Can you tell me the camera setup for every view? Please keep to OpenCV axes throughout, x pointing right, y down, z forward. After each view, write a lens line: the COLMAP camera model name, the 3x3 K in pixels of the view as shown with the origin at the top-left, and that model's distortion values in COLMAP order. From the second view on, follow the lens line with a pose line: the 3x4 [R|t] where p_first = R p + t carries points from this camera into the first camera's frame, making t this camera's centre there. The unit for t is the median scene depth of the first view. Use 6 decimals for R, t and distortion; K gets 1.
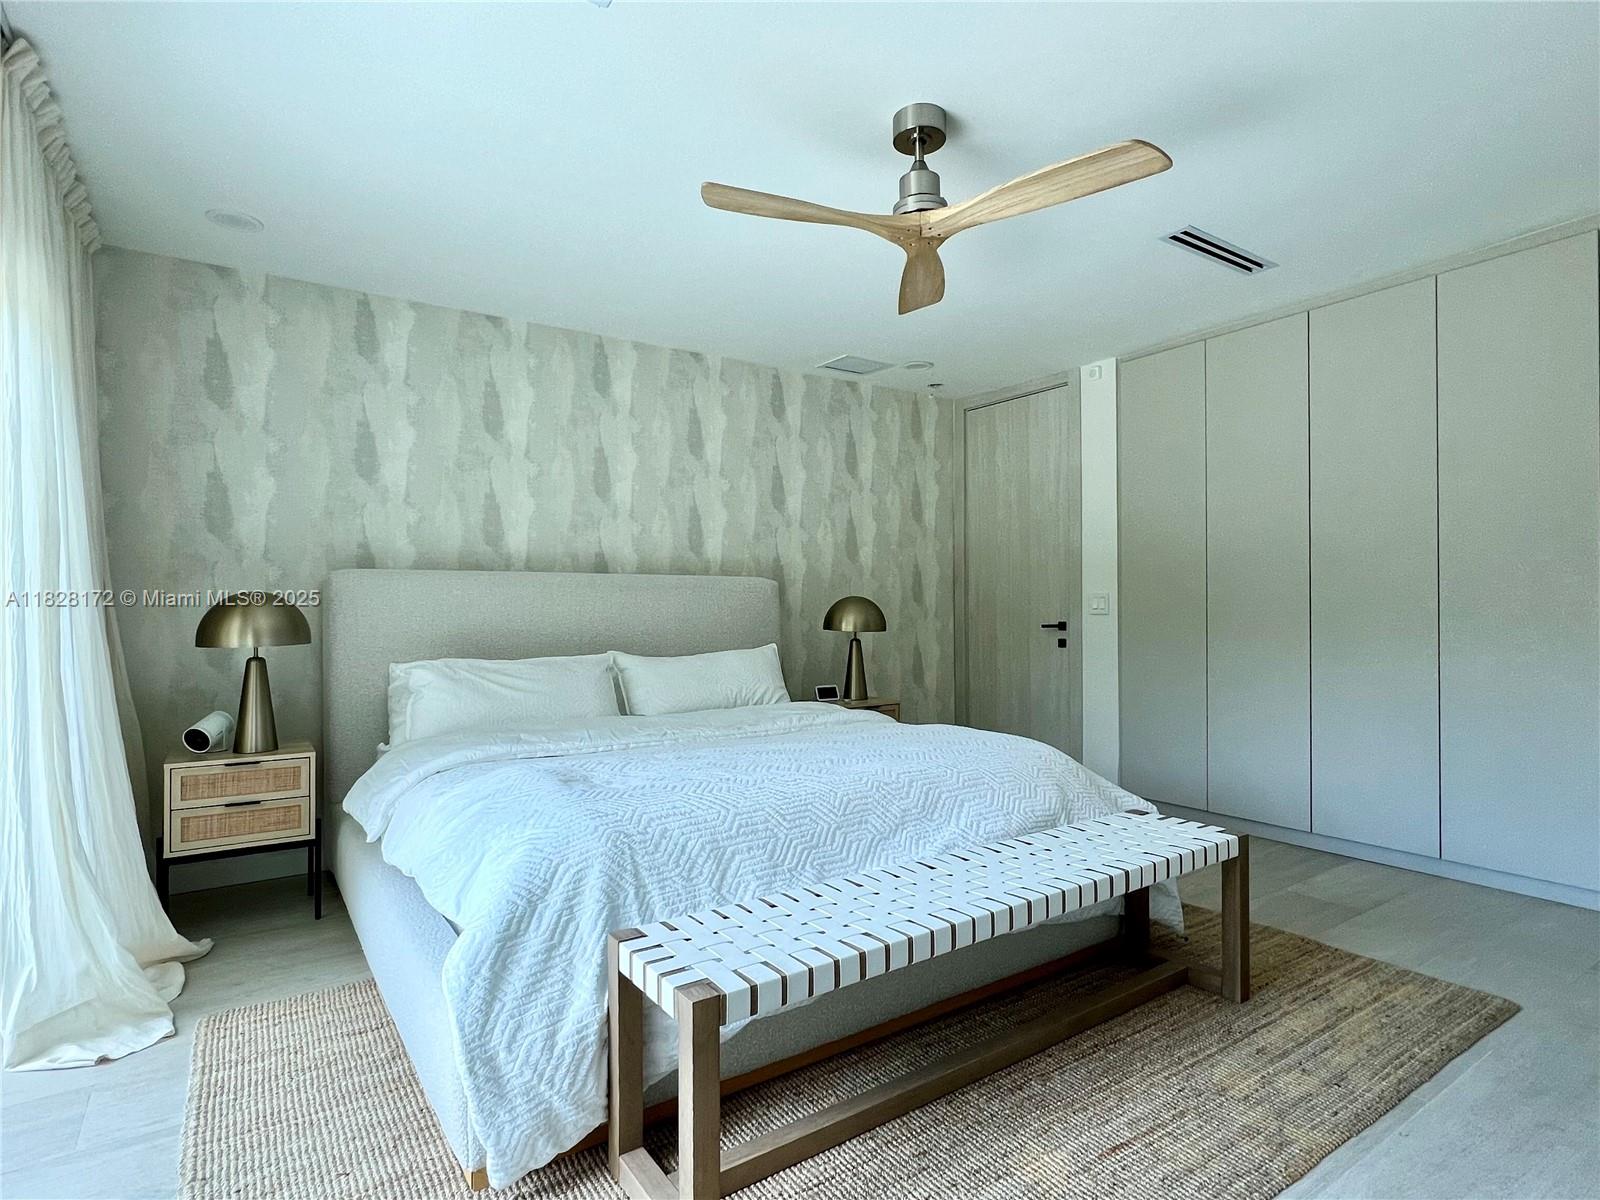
lens RADIAL K [[870.3, 0, 776.9], [0, 870.3, 620.0], [0, 0, 1]] dist [0.021173, 0.003848]
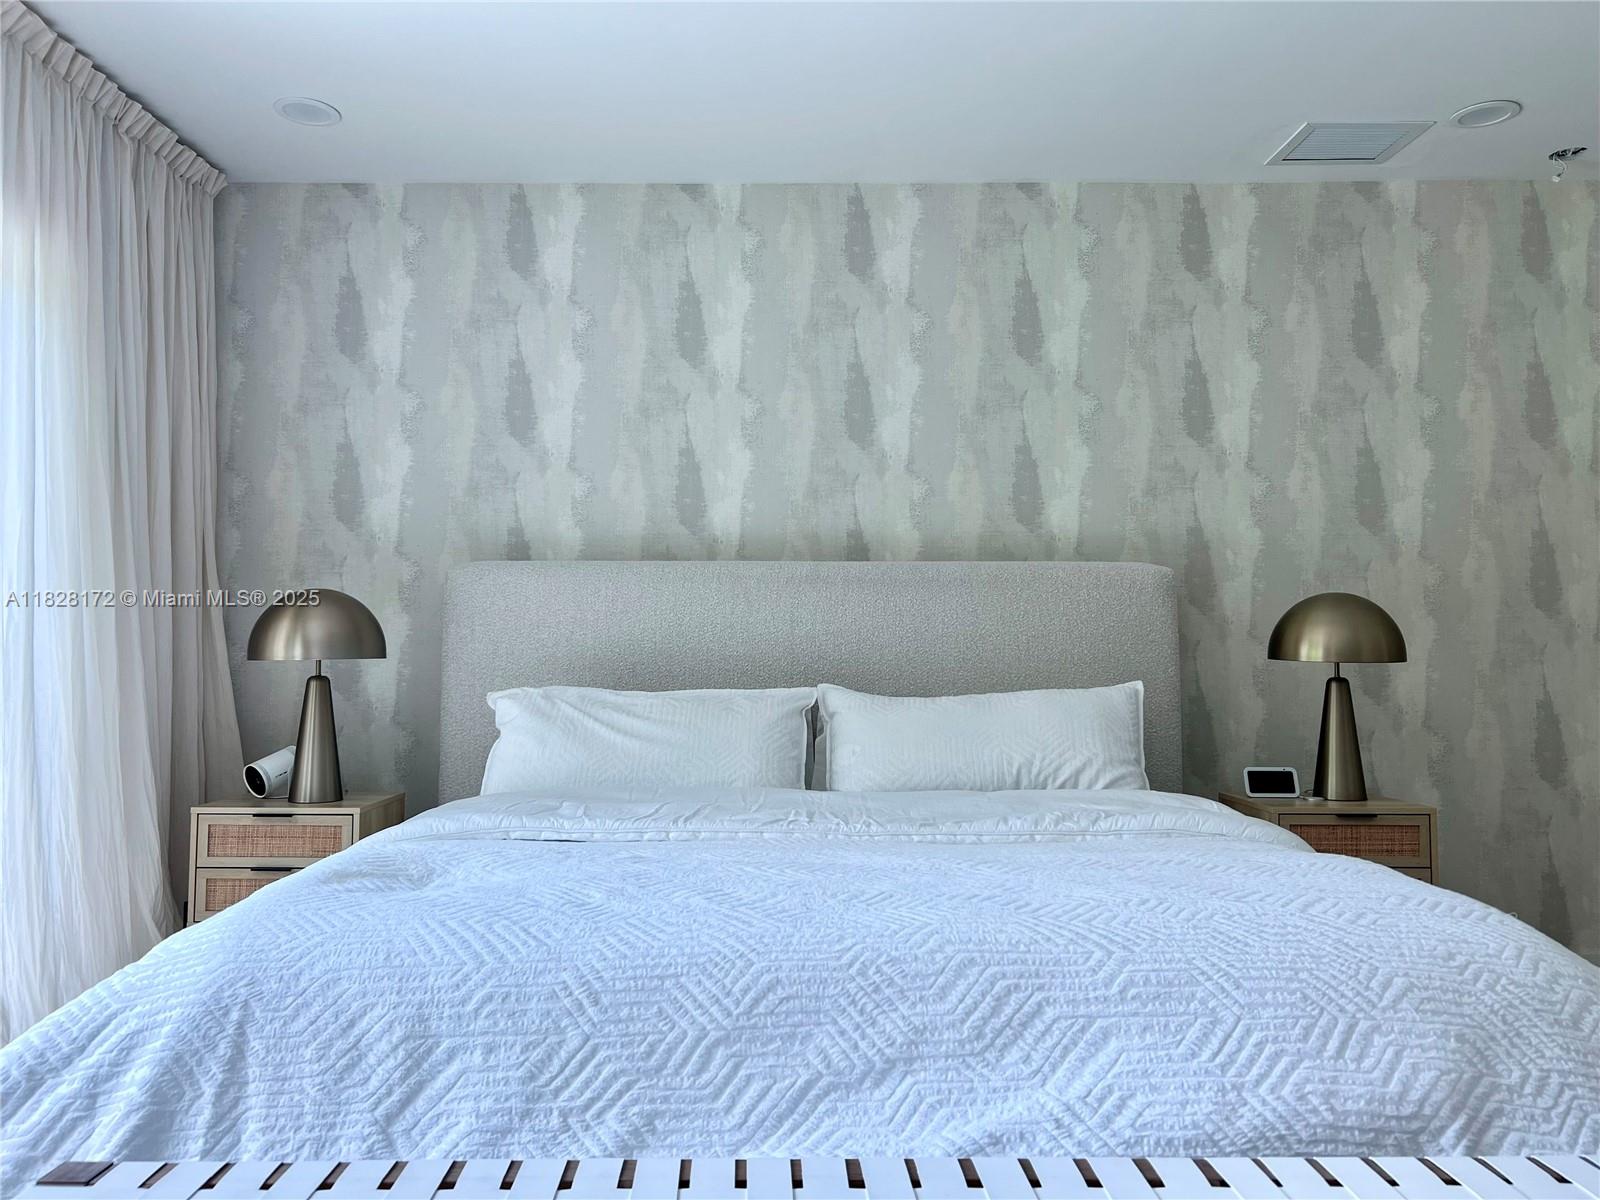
lens RADIAL K [[1295.9, 0, 795.6], [0, 1295.9, 609.8], [0, 0, 1]] dist [0.108233, -0.039948]
pose [[0.830765, 0.000806, -0.556622, 0.317043], [-0.010975, 0.999828, -0.014933, -0.004043], [0.556514, 0.018515, 0.830632, 0.214665]]
